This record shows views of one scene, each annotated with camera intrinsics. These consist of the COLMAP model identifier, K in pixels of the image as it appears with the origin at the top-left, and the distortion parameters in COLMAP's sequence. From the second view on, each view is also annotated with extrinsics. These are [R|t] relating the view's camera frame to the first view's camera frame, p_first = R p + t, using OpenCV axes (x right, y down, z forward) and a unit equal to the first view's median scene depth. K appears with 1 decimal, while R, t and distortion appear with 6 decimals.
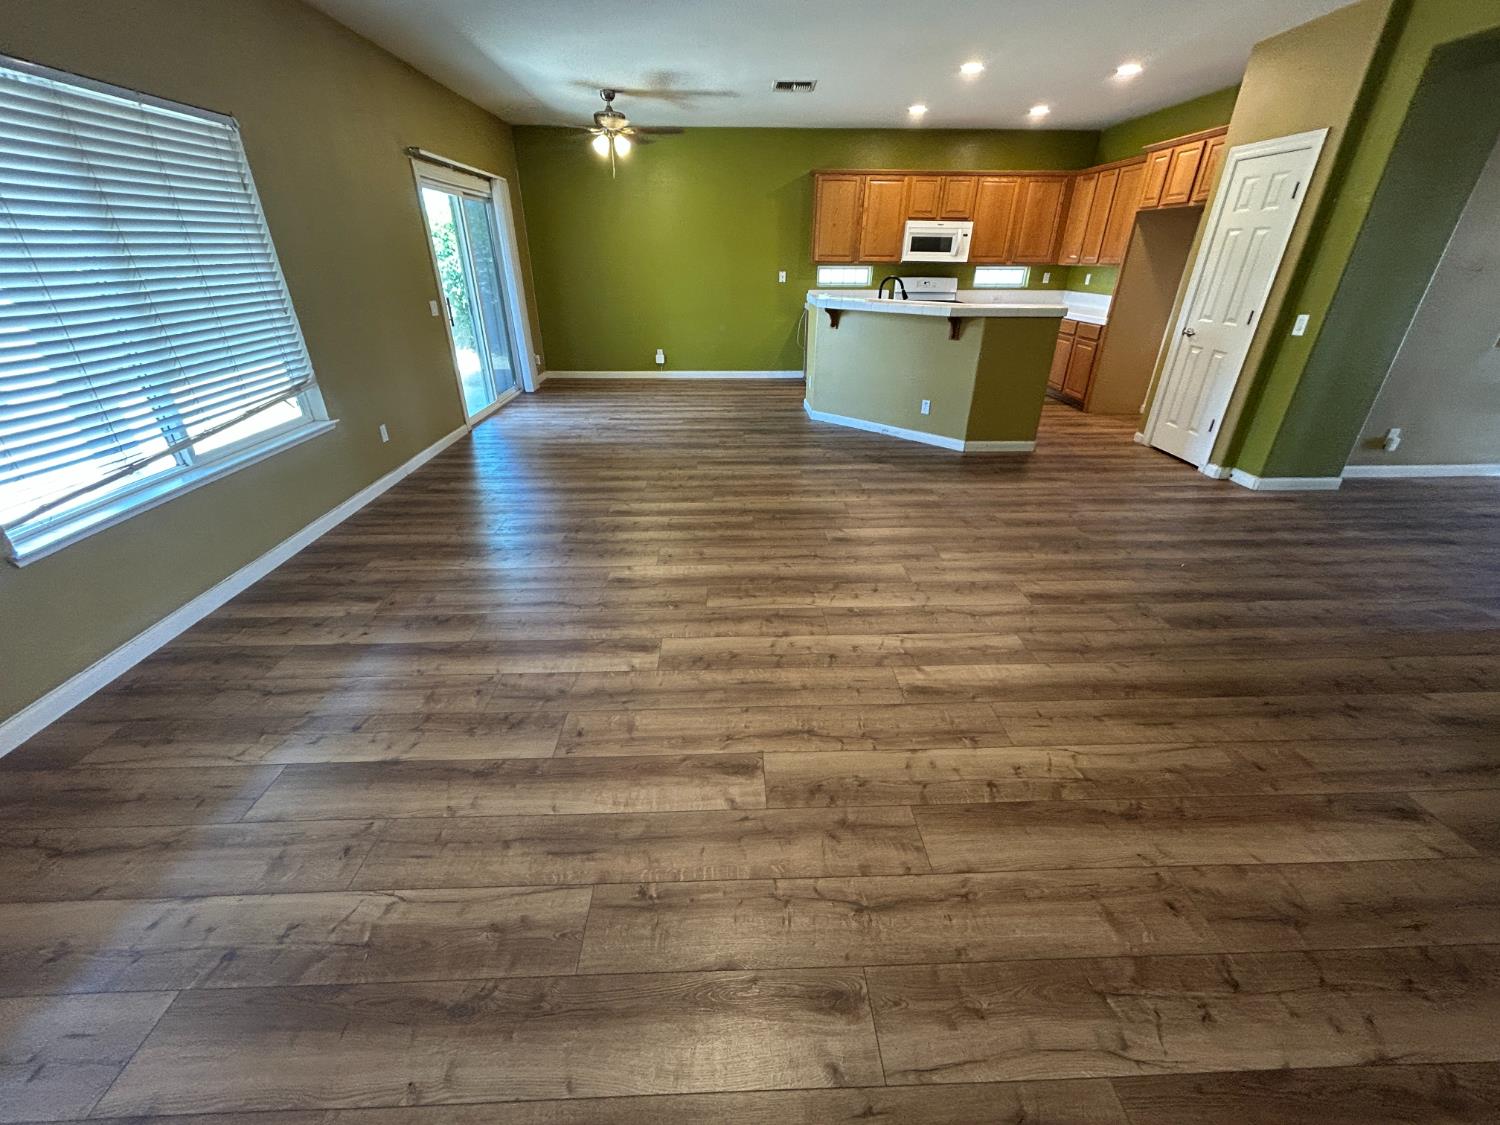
lens RADIAL K [[604.5, 0, 749.5], [0, 604.5, 562.9], [0, 0, 1]] dist [-0.003349, 0.001647]
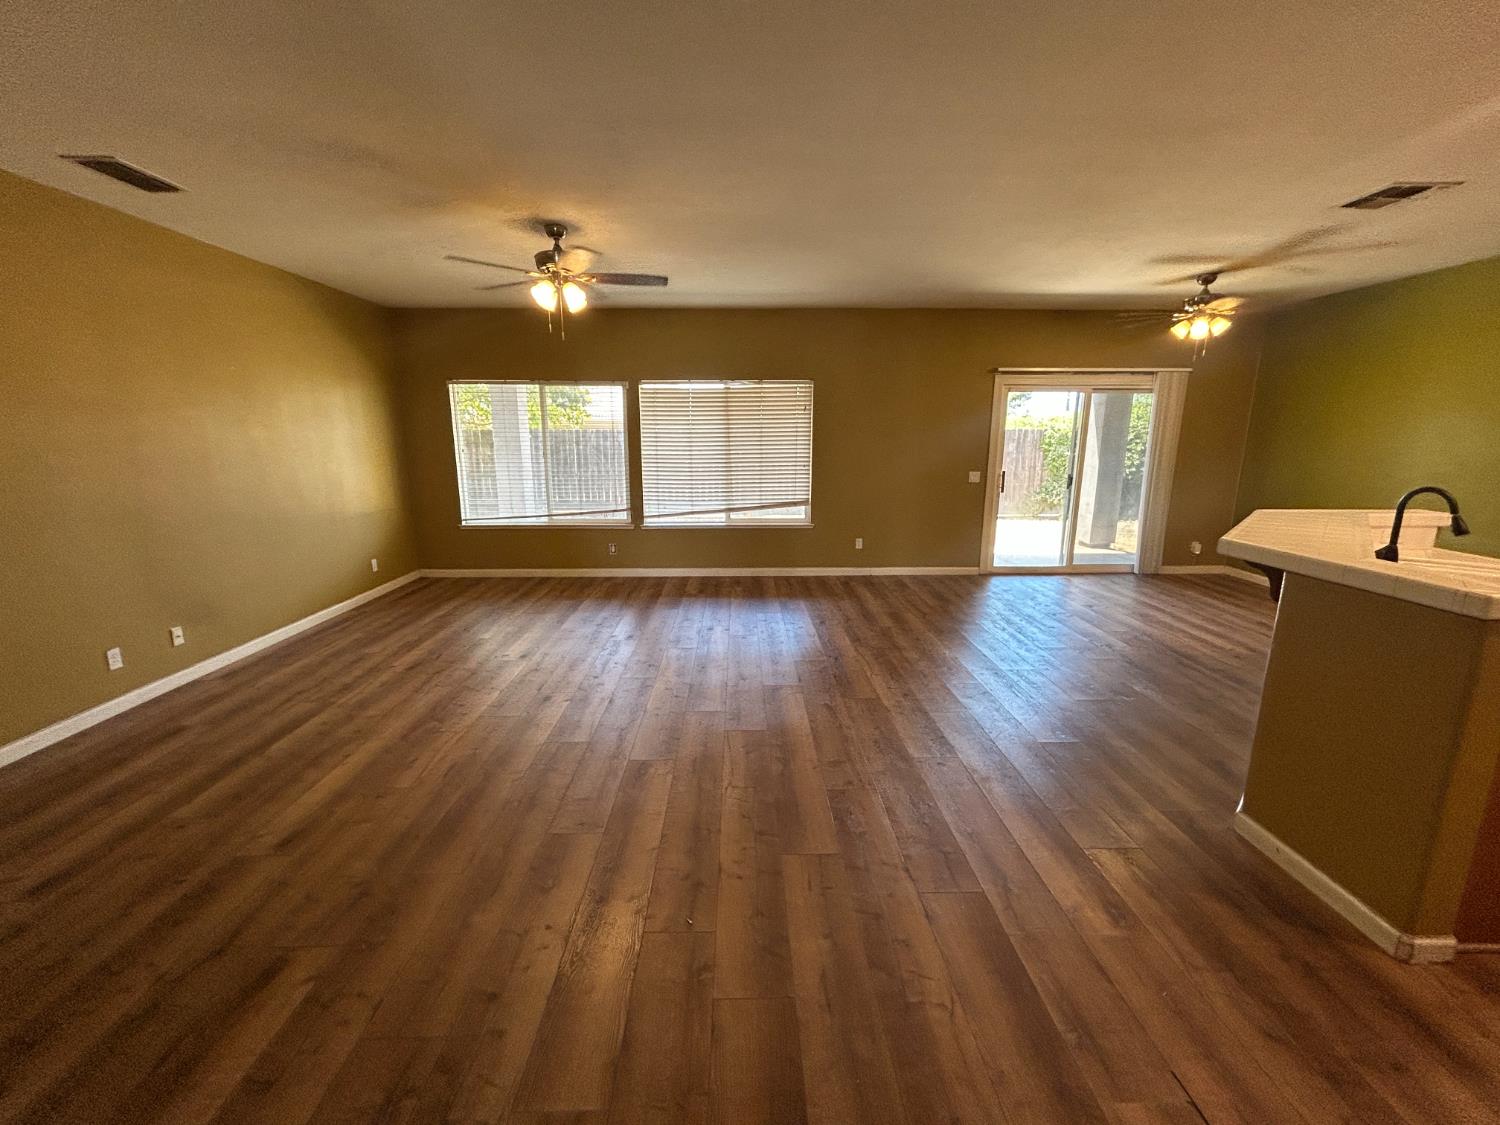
lens RADIAL K [[604.5, 0, 748.7], [0, 604.5, 562.7], [0, 0, 1]] dist [-0.003349, 0.001647]
pose [[-0.016592, 0.208170, -0.977952, 0.894212], [-0.454171, 0.869791, 0.192852, -0.326414], [0.890760, 0.447358, 0.080113, 0.611358]]
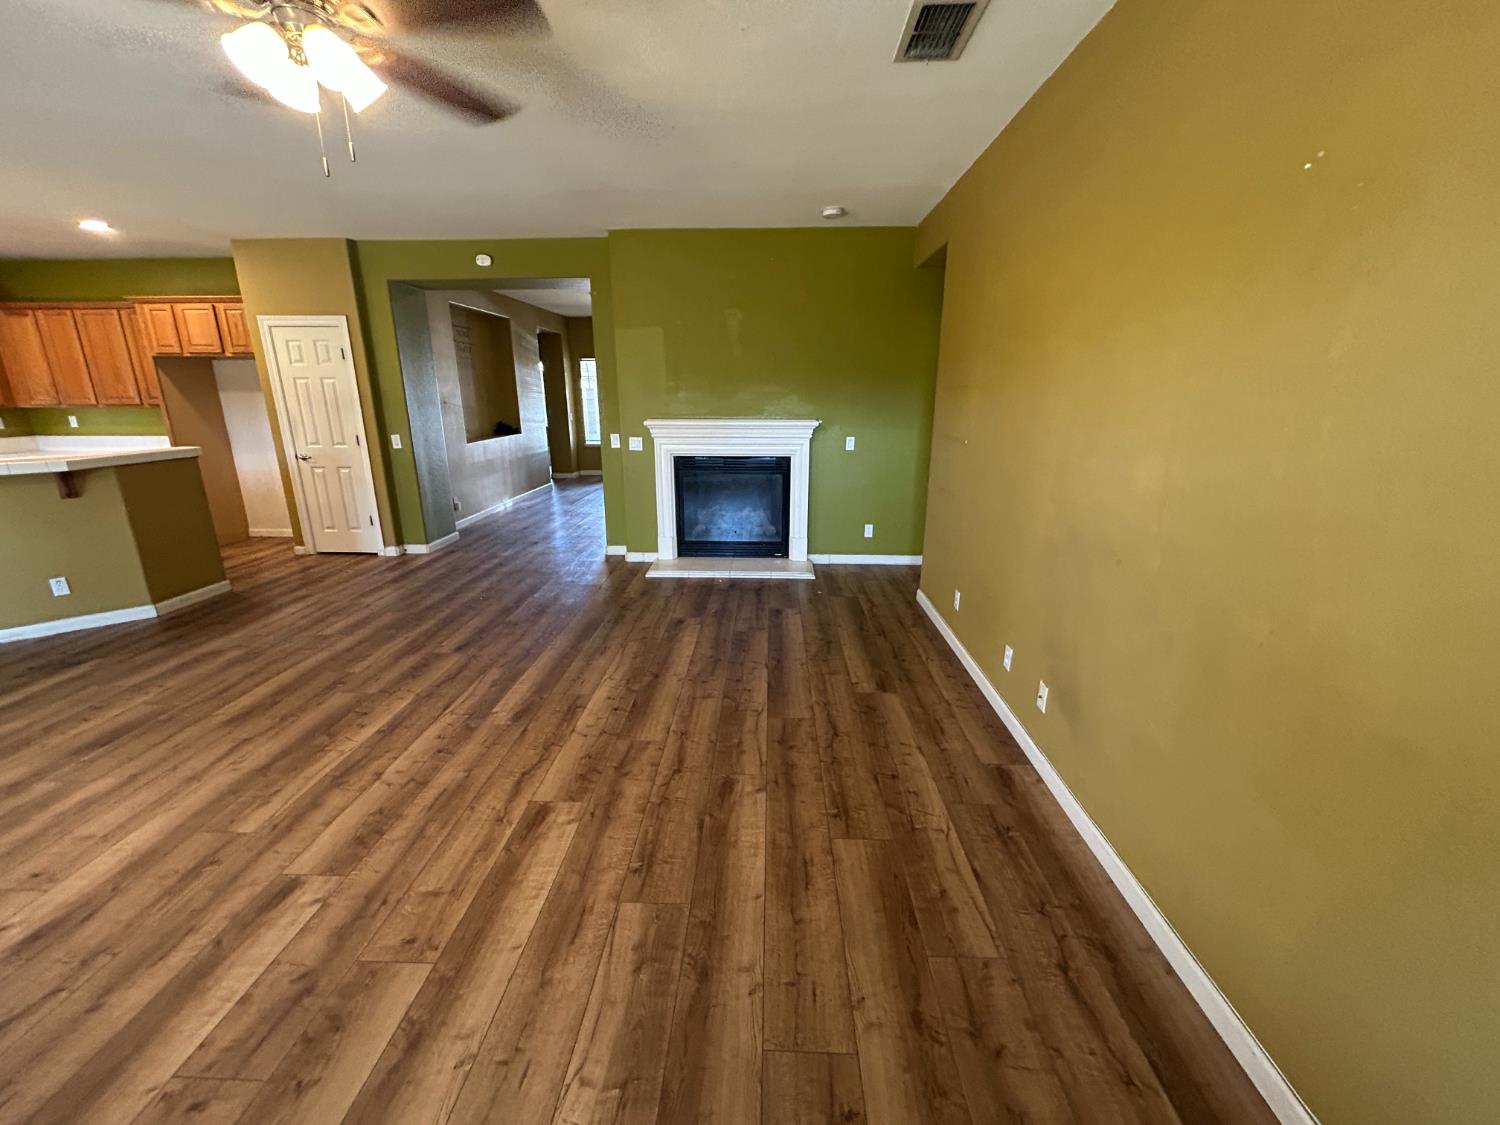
lens RADIAL K [[604.5, 0, 749.1], [0, 604.5, 559.7], [0, 0, 1]] dist [-0.003349, 0.001647]
pose [[0.071251, -0.272412, 0.959539, -0.424786], [0.455167, 0.864865, 0.211735, -0.064865], [-0.887551, 0.421664, 0.185616, 0.096100]]
